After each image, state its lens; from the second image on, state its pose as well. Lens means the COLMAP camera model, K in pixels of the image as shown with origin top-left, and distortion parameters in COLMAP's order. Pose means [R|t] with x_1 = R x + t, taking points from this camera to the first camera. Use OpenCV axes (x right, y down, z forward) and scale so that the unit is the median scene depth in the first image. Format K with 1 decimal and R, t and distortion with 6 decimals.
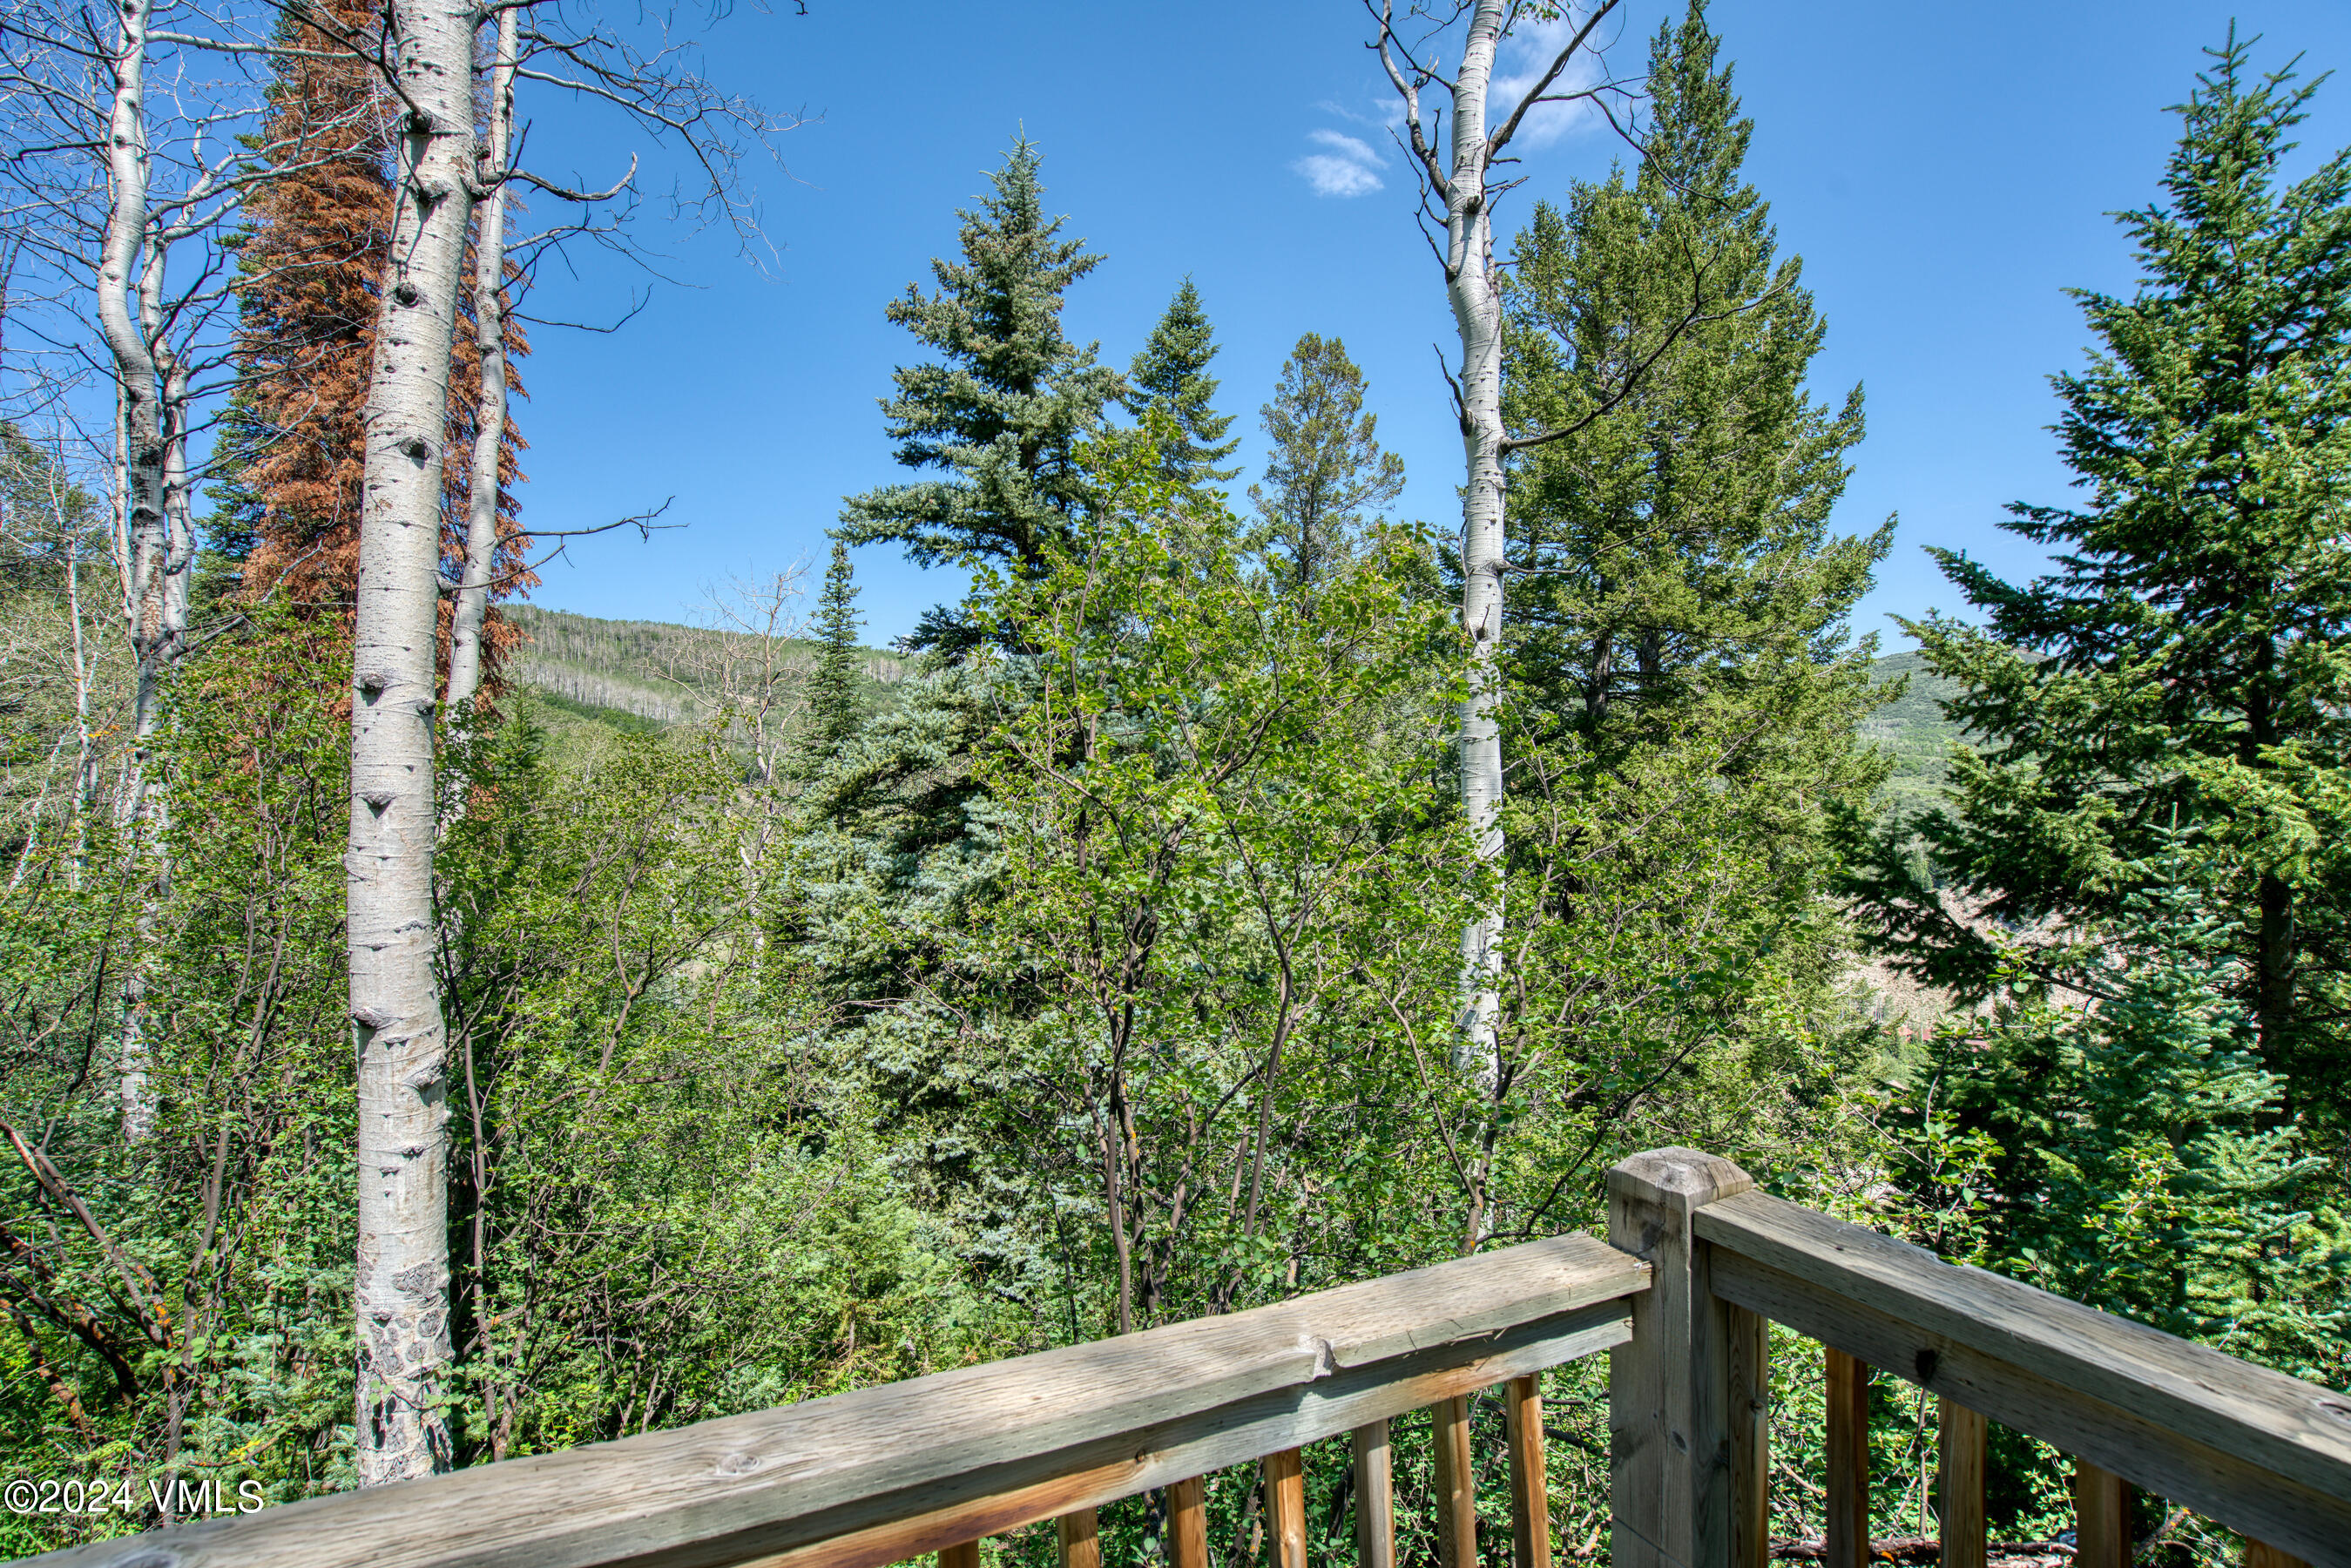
lens RADIAL K [[1079.6, 0, 1175.5], [0, 1079.6, 784.0], [0, 0, 1]] dist [-0.051543, 0.018634]
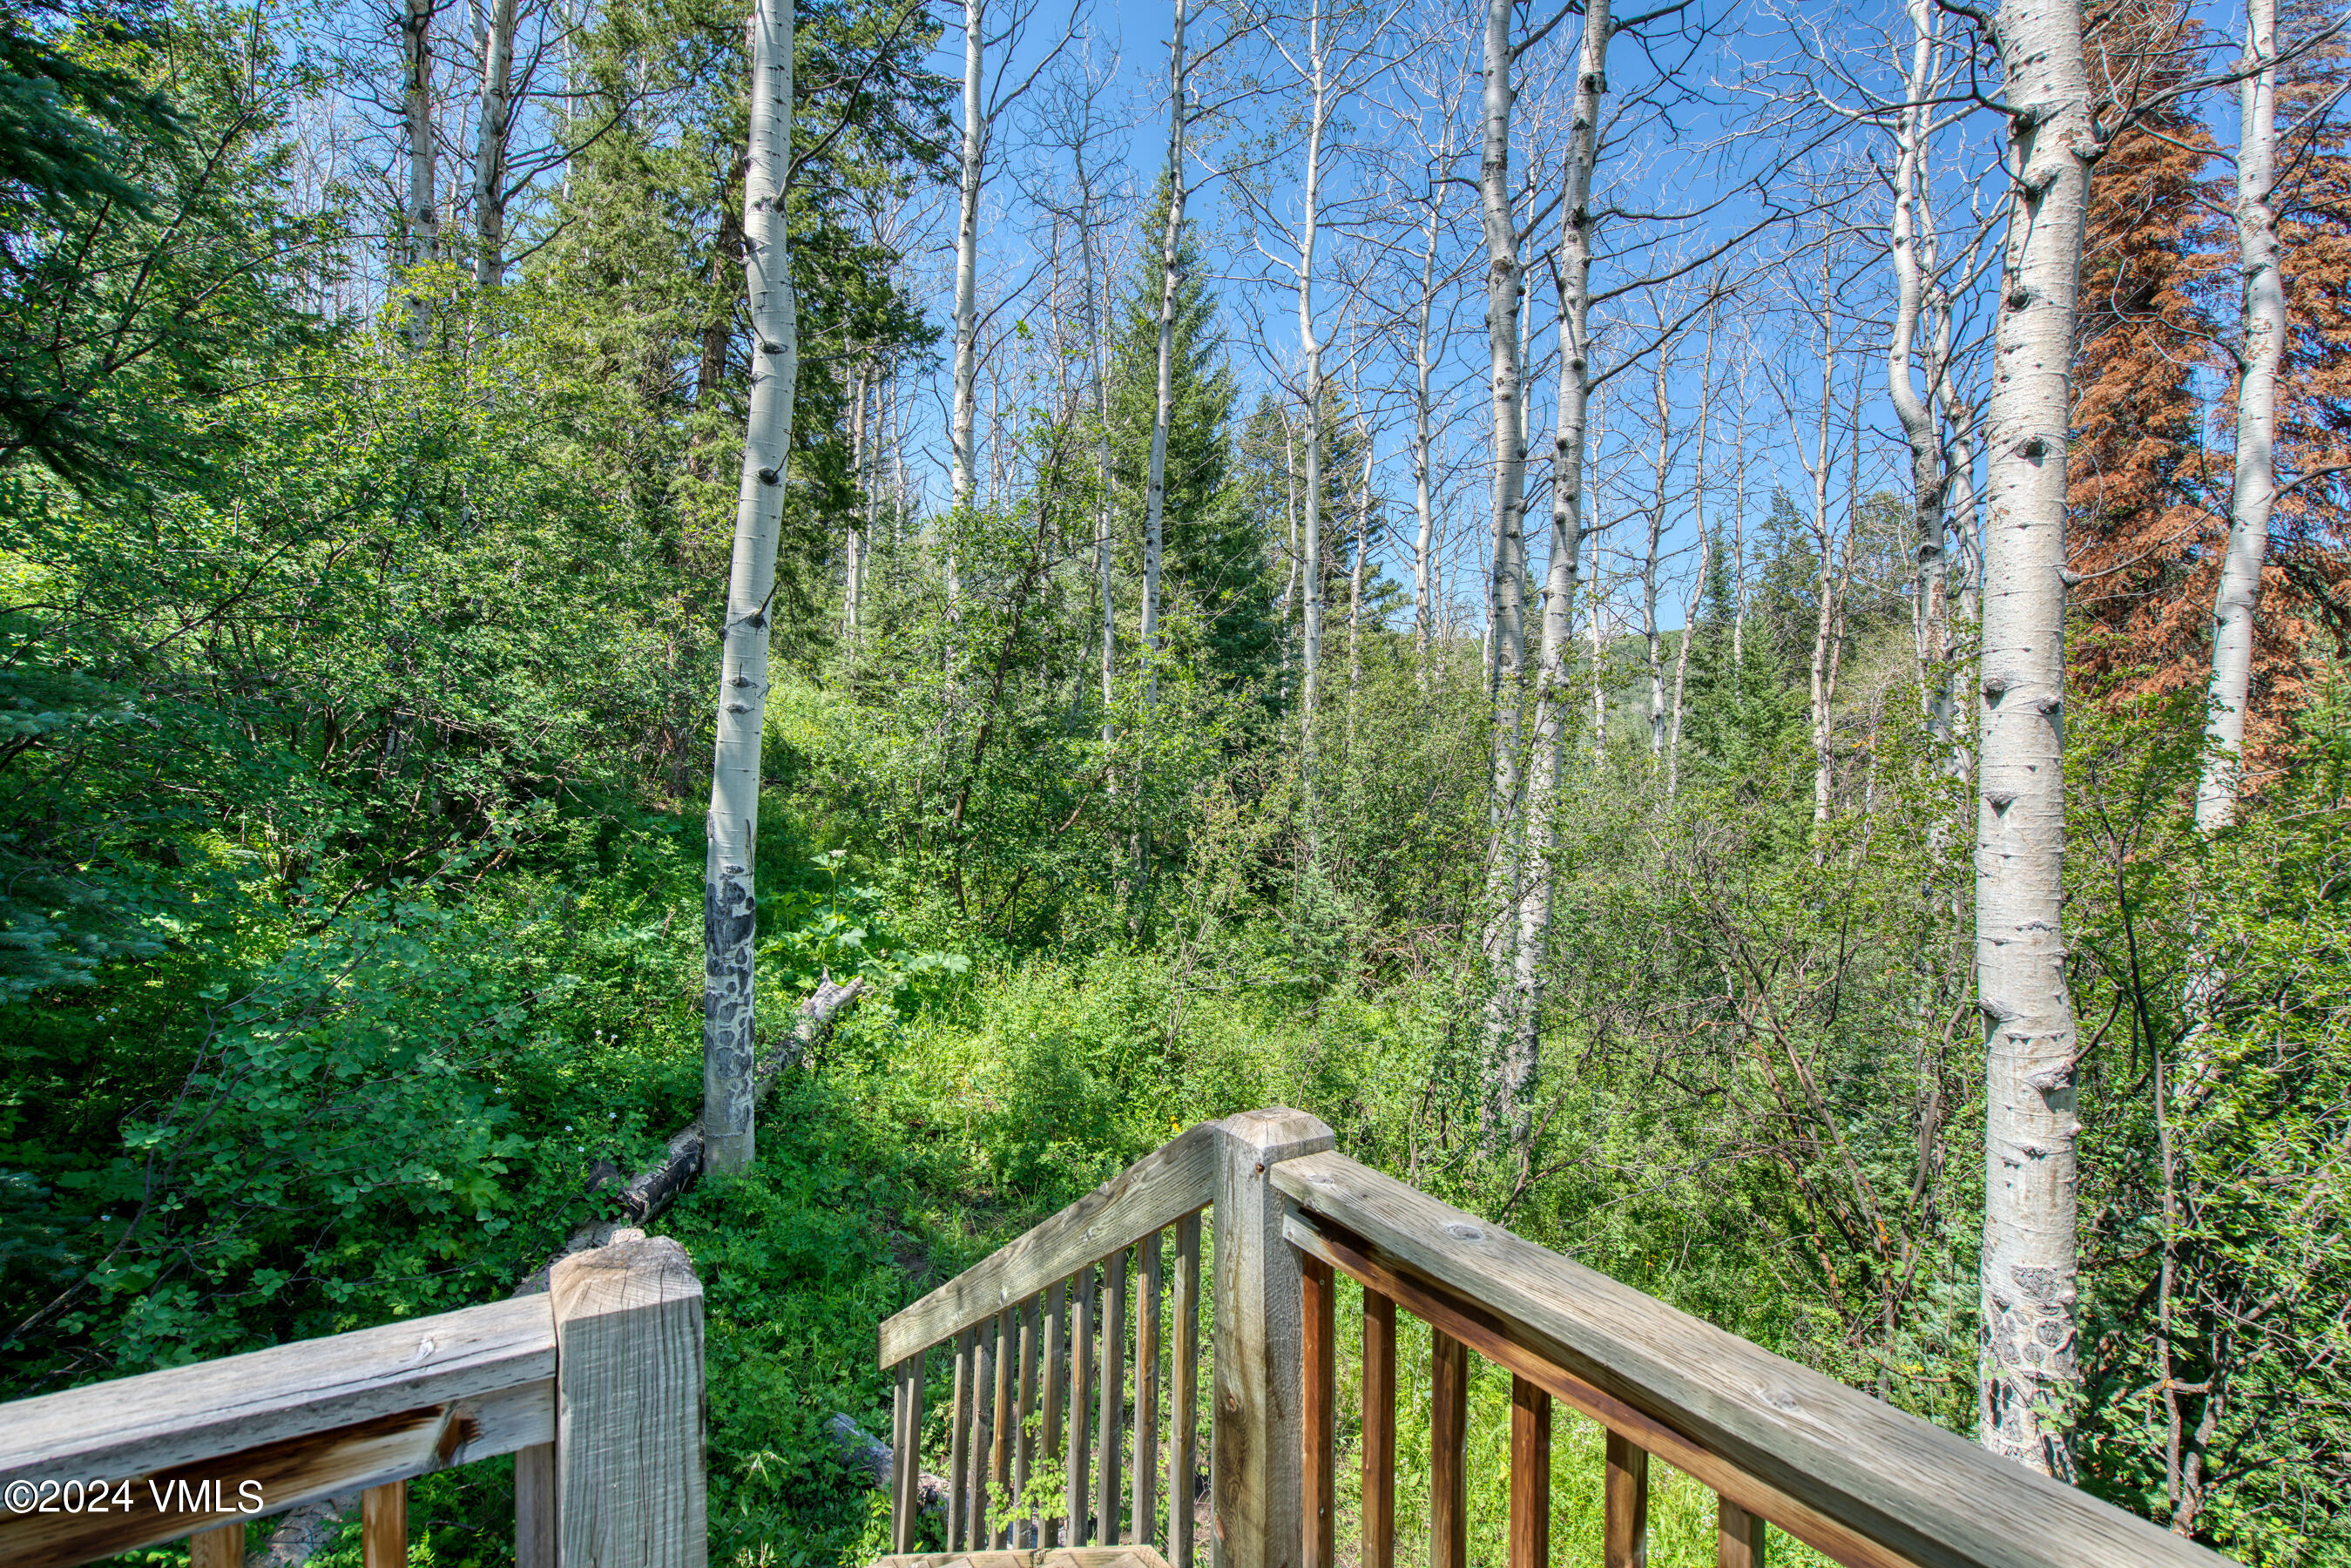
lens RADIAL K [[1079.6, 0, 1175.5], [0, 1079.6, 784.0], [0, 0, 1]] dist [-0.051543, 0.018634]
pose [[0.139567, -0.009266, -0.990169, 0.146684], [0.009013, 0.999927, -0.008087, 0.000677], [0.990172, -0.007796, 0.139641, 0.053791]]
